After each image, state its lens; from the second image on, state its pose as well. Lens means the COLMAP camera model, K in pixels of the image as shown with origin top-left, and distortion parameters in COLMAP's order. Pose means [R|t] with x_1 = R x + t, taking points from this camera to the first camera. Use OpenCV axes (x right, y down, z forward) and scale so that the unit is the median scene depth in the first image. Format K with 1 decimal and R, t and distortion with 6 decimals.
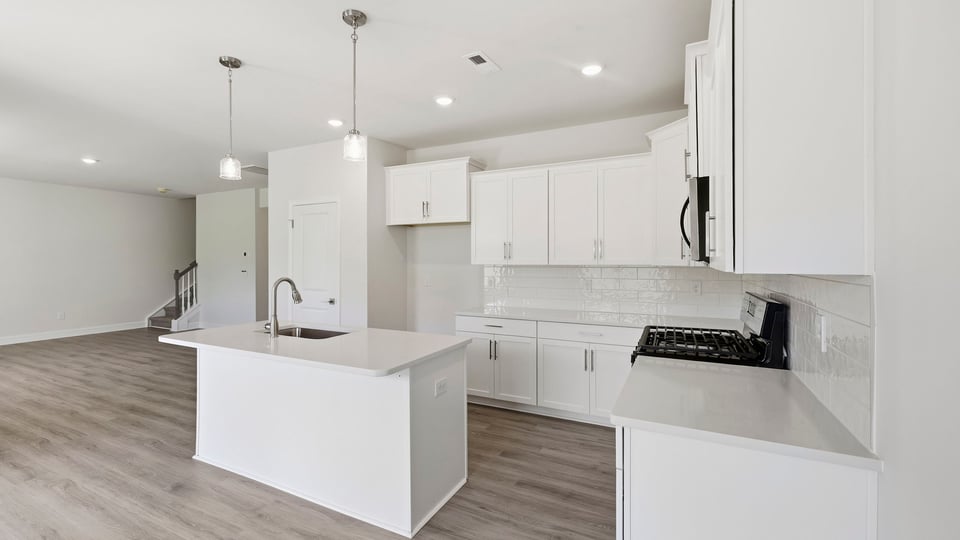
lens RADIAL K [[413.5, 0, 476.0], [0, 413.5, 259.0], [0, 0, 1]] dist [0.000104, -0.000013]
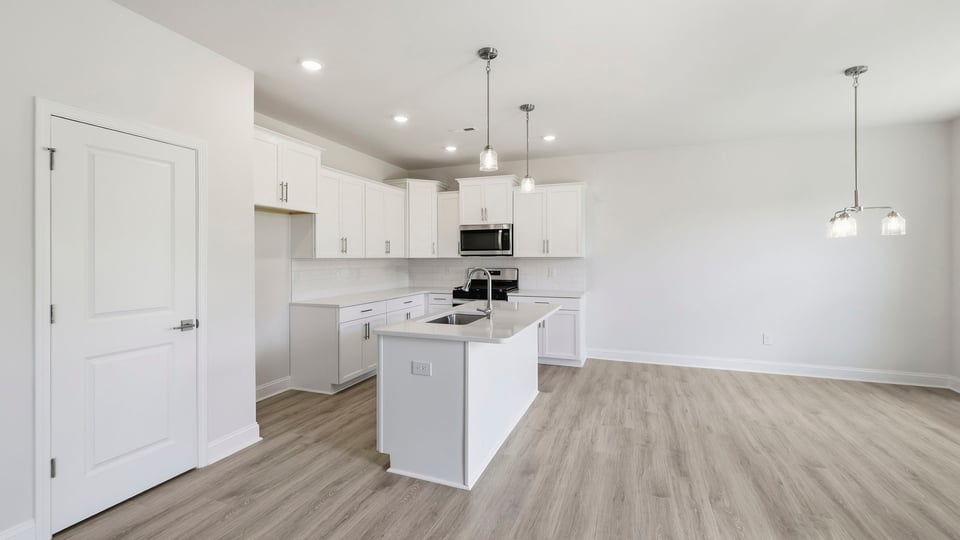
lens RADIAL K [[413.5, 0, 476.0], [0, 413.5, 259.0], [0, 0, 1]] dist [0.000104, -0.000013]
pose [[-0.103836, -0.005925, 0.994577, -1.149838], [-0.009024, 0.999947, 0.005015, 0.007950], [-0.994553, -0.008455, -0.103884, 0.820606]]
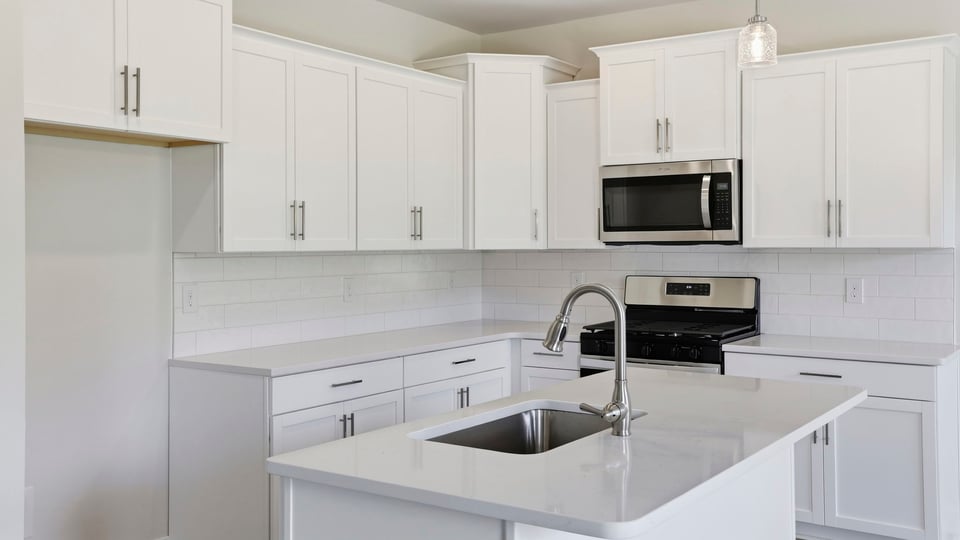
lens RADIAL K [[944.6, 0, 456.0], [0, 944.6, 230.4], [0, 0, 1]] dist [0.009757, 0.008354]
pose [[0.138047, 0.012527, 0.990346, -0.995943], [-0.007052, 0.999907, -0.011665, 0.001608], [-0.990401, -0.005374, 0.138123, 0.737764]]
